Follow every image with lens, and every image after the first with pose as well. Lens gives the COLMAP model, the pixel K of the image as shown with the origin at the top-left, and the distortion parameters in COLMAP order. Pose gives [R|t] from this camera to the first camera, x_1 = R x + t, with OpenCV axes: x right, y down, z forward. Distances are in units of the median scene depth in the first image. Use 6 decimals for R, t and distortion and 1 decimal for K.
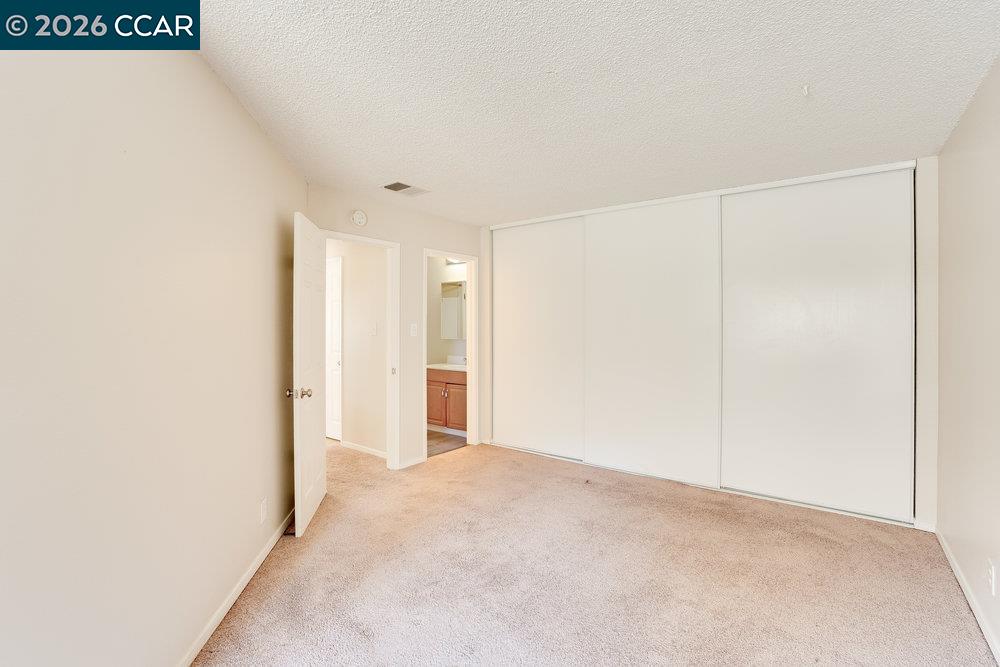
lens RADIAL K [[455.6, 0, 498.1], [0, 455.6, 324.6], [0, 0, 1]] dist [-0.063407, 0.028225]
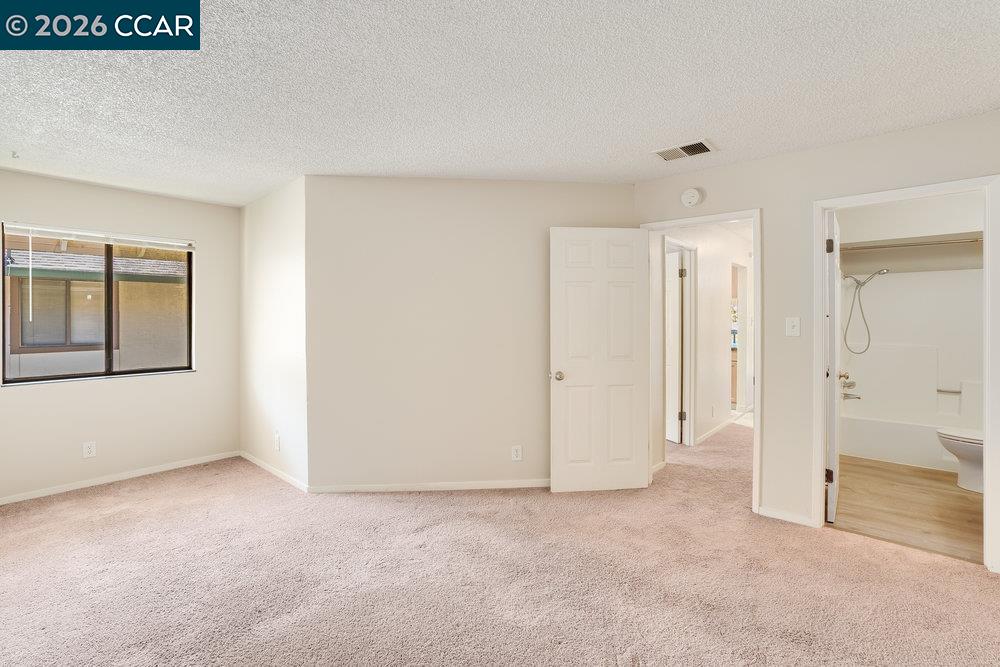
lens RADIAL K [[455.6, 0, 498.1], [0, 455.6, 324.6], [0, 0, 1]] dist [-0.063407, 0.028225]
pose [[-0.075759, 0.007938, -0.997095, 0.641412], [0.002991, 0.999966, 0.007734, 0.002913], [0.997122, -0.002396, -0.075780, 0.752145]]
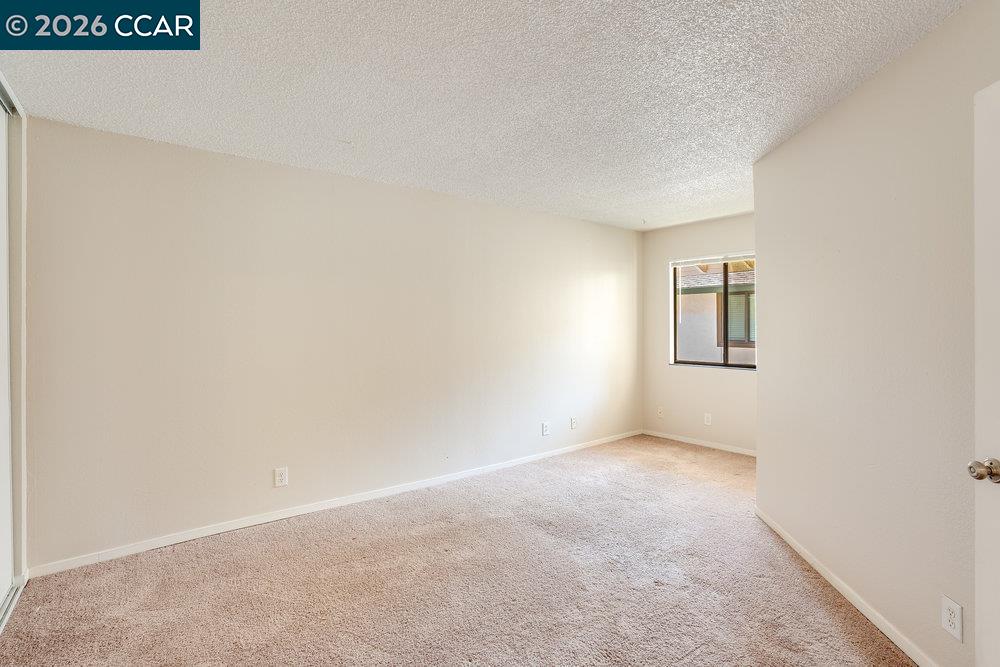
lens RADIAL K [[460.4, 0, 503.4], [0, 460.4, 323.8], [0, 0, 1]] dist [-0.048252, 0.028189]
pose [[-0.970363, -0.001217, 0.241651, -0.041328], [-0.001920, 0.999995, -0.002674, 0.005698], [-0.241646, -0.003059, -0.970360, 1.266451]]
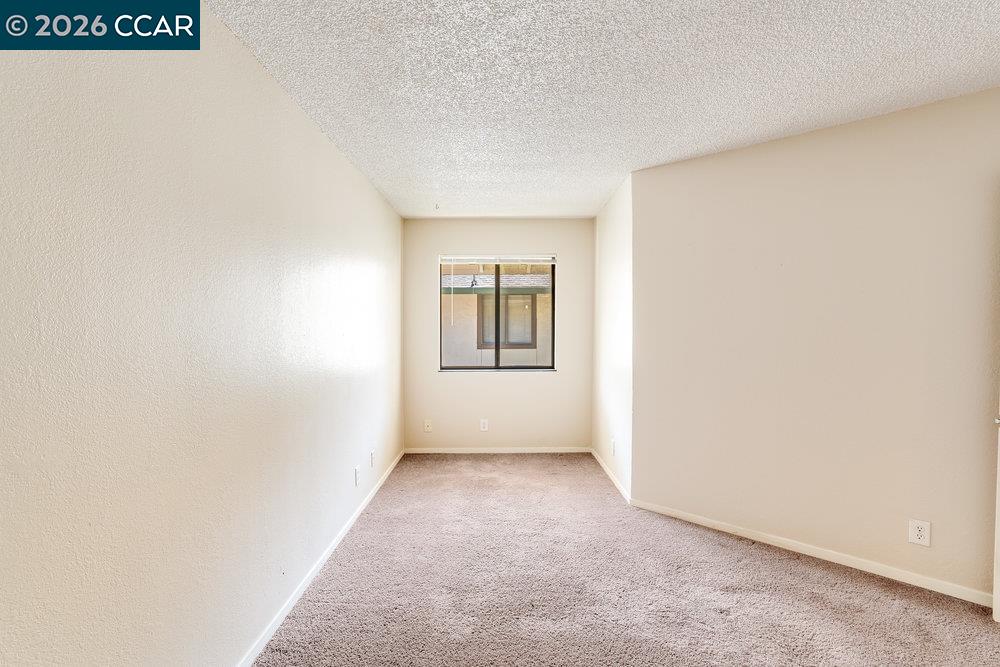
lens RADIAL K [[460.4, 0, 499.2], [0, 460.4, 345.5], [0, 0, 1]] dist [-0.050264, 0.019891]
pose [[-0.793756, 0.025093, -0.607718, 0.492770], [0.000934, 0.999198, 0.040037, 0.002795], [0.608235, 0.031212, -0.793143, 0.848586]]
